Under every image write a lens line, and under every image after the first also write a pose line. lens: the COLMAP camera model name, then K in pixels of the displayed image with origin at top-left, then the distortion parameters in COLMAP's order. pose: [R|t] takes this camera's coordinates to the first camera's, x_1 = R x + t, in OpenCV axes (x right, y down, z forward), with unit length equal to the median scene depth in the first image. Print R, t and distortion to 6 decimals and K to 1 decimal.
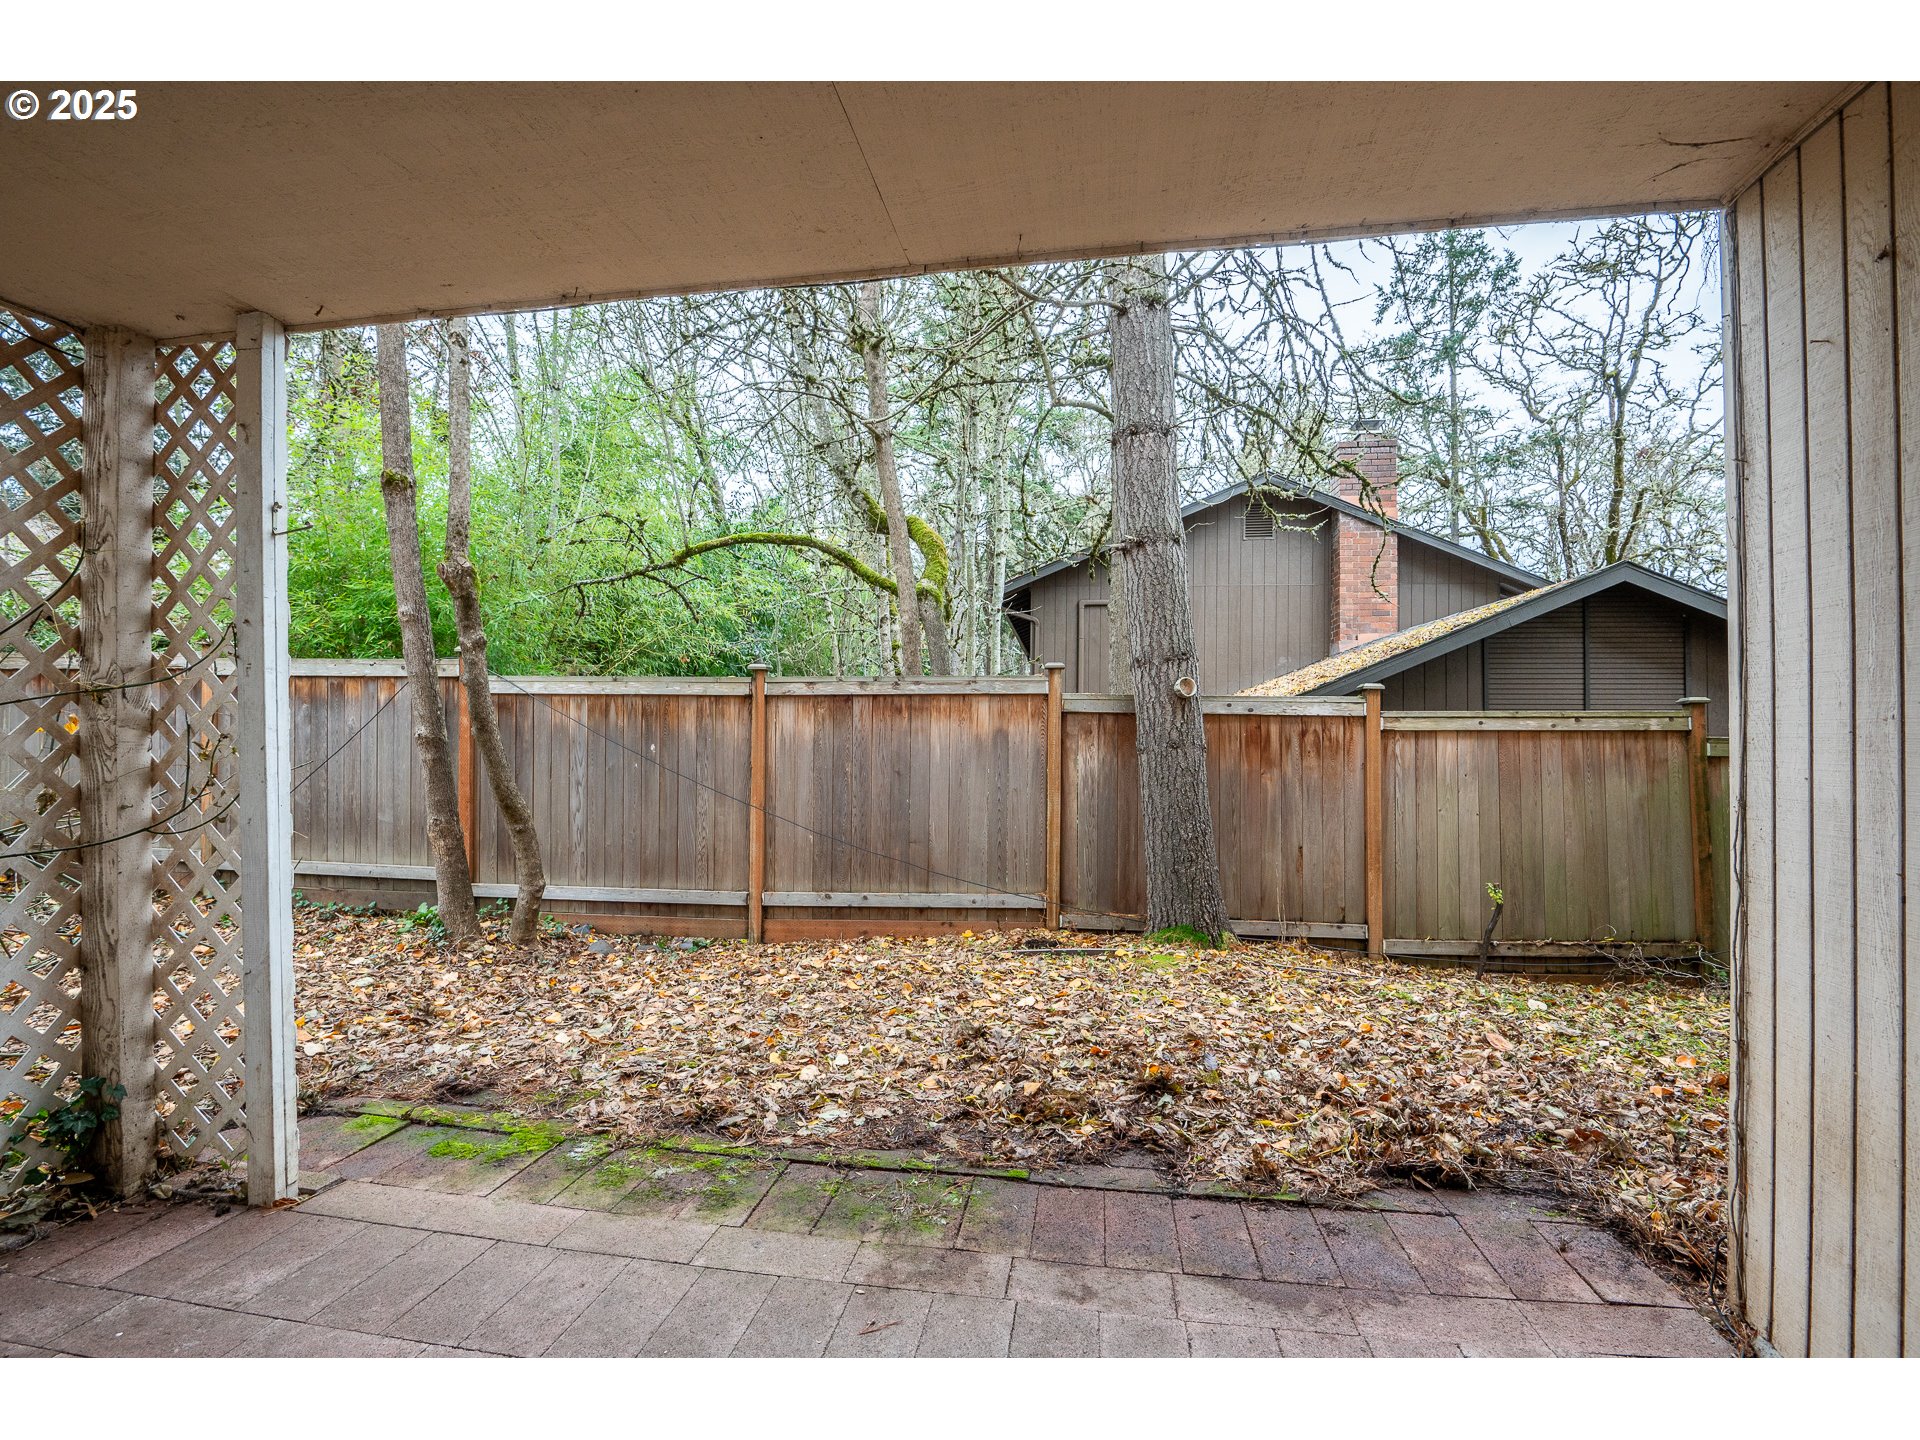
lens RADIAL K [[876.6, 0, 959.5], [0, 876.6, 730.9], [0, 0, 1]] dist [-0.009273, -0.000830]
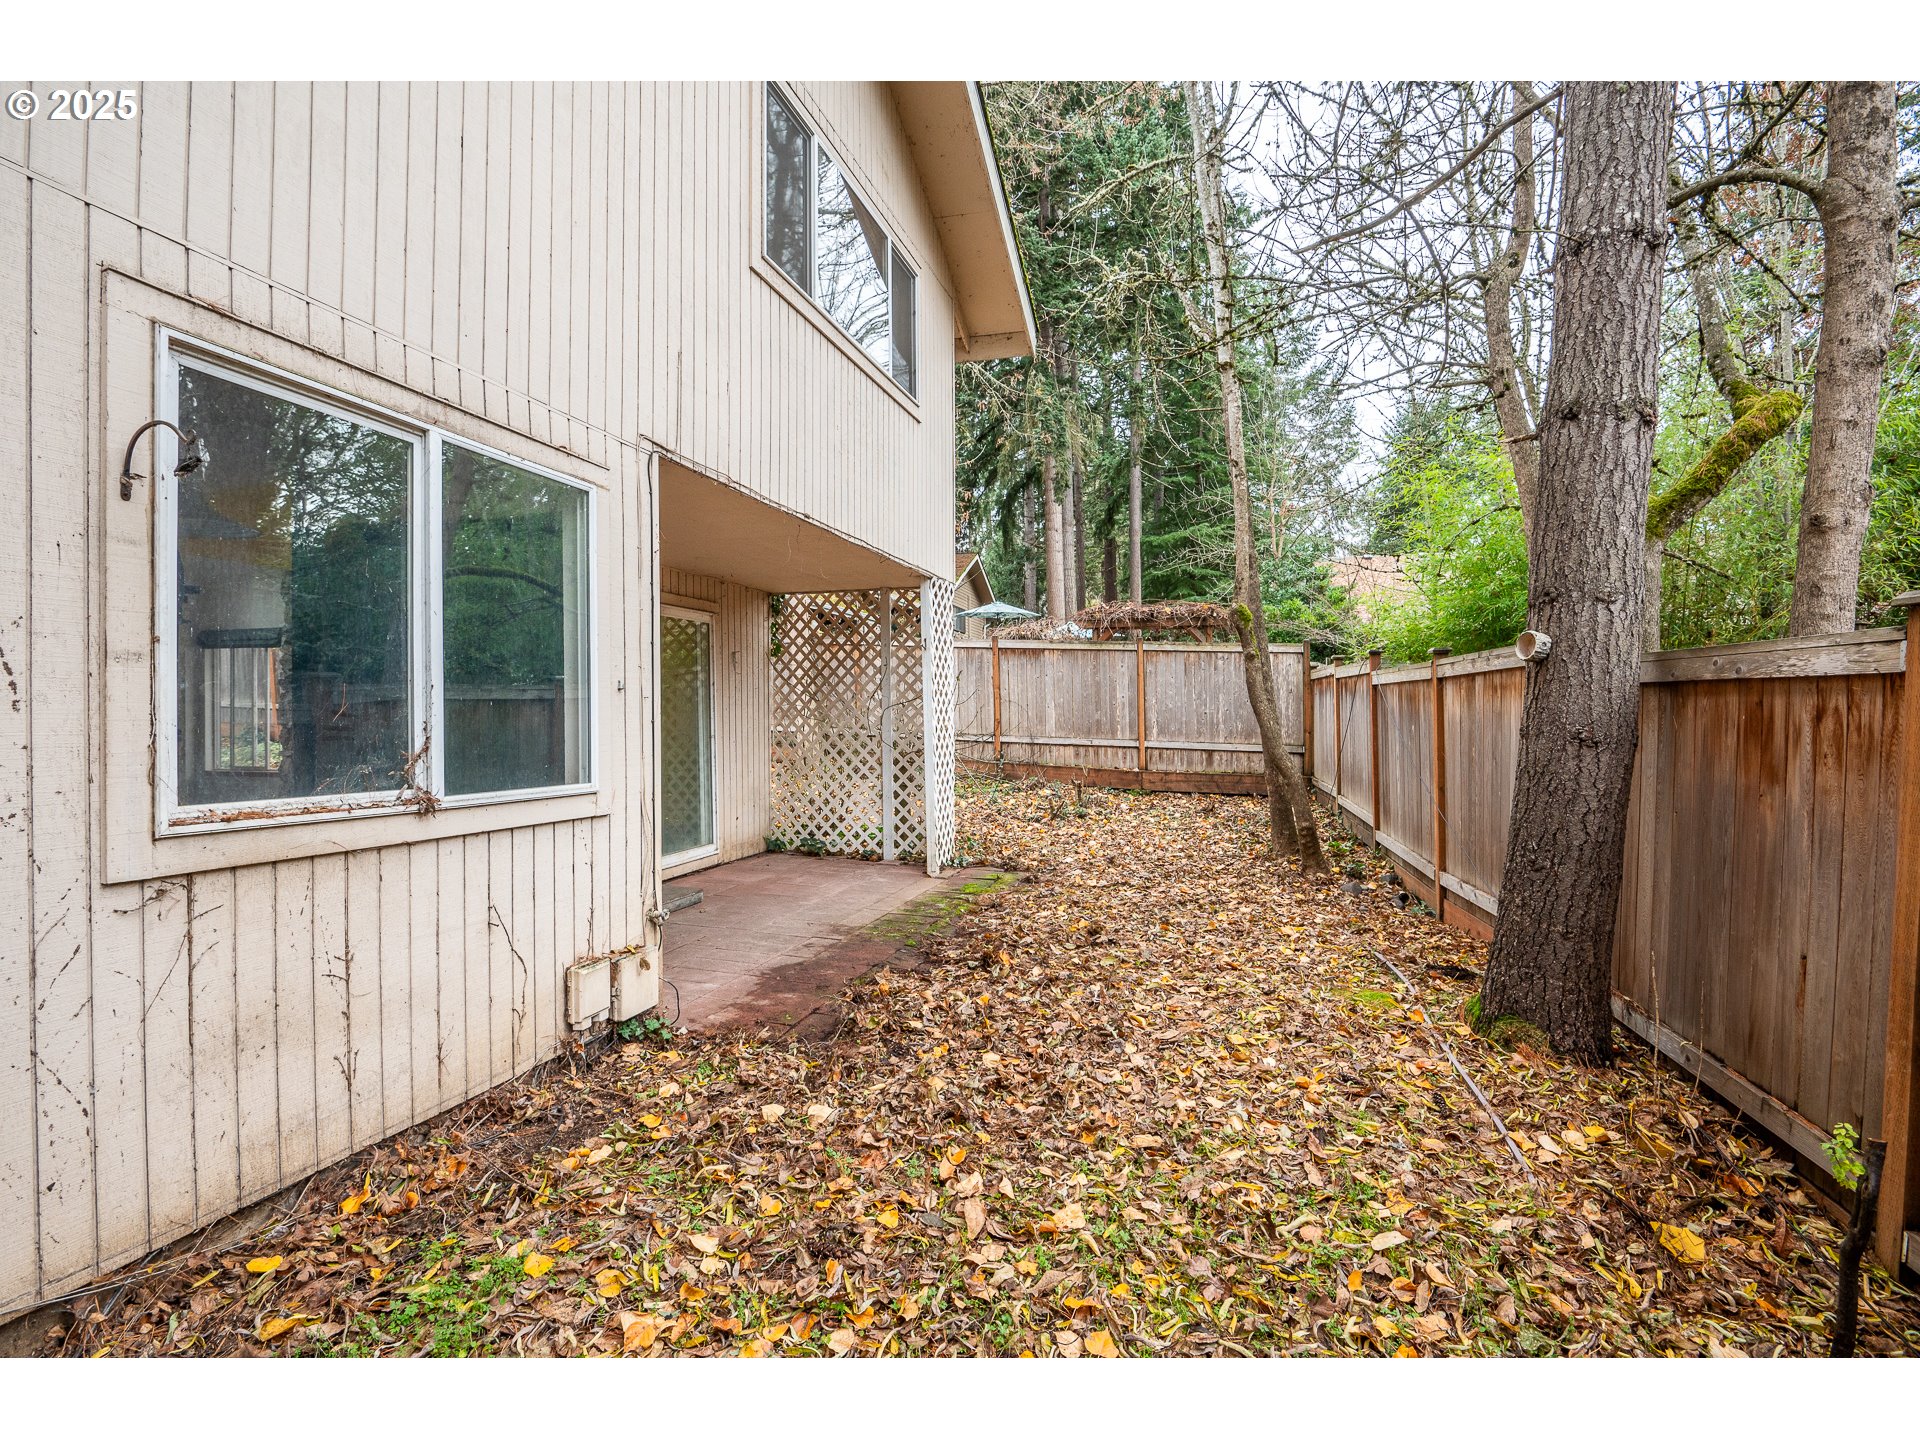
lens RADIAL K [[876.6, 0, 959.5], [0, 876.6, 730.9], [0, 0, 1]] dist [-0.009273, -0.000830]
pose [[-0.116470, 0.011712, -0.993125, 0.902817], [0.005754, 0.999922, 0.011118, 0.003719], [0.993178, -0.004420, -0.116528, 0.604449]]
